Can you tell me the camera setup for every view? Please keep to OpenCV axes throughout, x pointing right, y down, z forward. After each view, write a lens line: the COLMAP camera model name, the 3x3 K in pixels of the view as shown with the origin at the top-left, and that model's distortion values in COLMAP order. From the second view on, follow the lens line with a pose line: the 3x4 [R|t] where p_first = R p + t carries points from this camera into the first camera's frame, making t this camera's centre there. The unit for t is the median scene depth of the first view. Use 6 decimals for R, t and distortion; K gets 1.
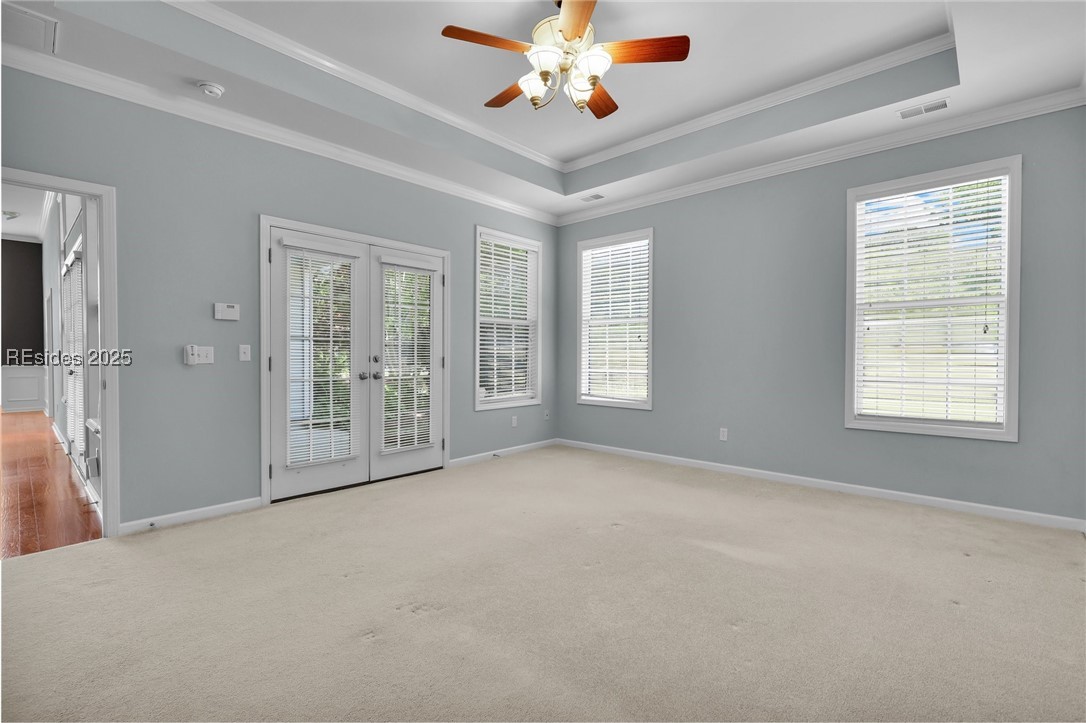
lens RADIAL K [[492.8, 0, 542.0], [0, 492.8, 360.5], [0, 0, 1]] dist [0.000320, -0.000153]
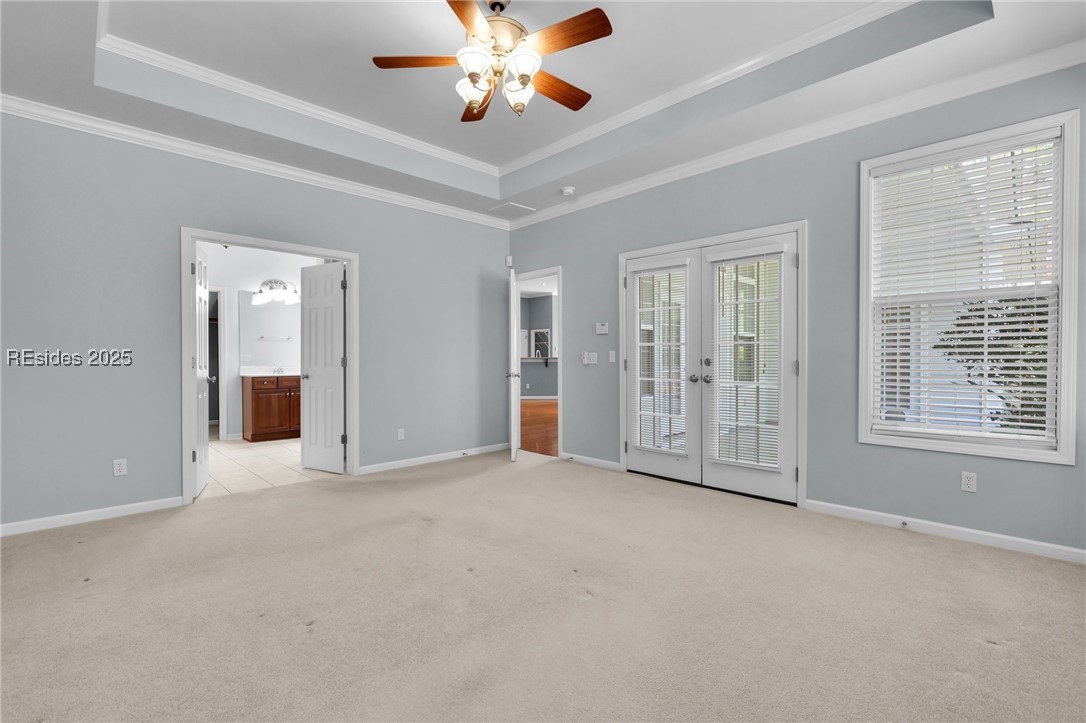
lens RADIAL K [[492.8, 0, 543.4], [0, 492.8, 362.0], [0, 0, 1]] dist [0.000320, -0.000153]
pose [[-0.067339, 0.005474, -0.997715, 0.668943], [-0.012942, 0.999896, 0.006360, -0.005161], [0.997646, 0.013341, -0.067261, 0.747902]]
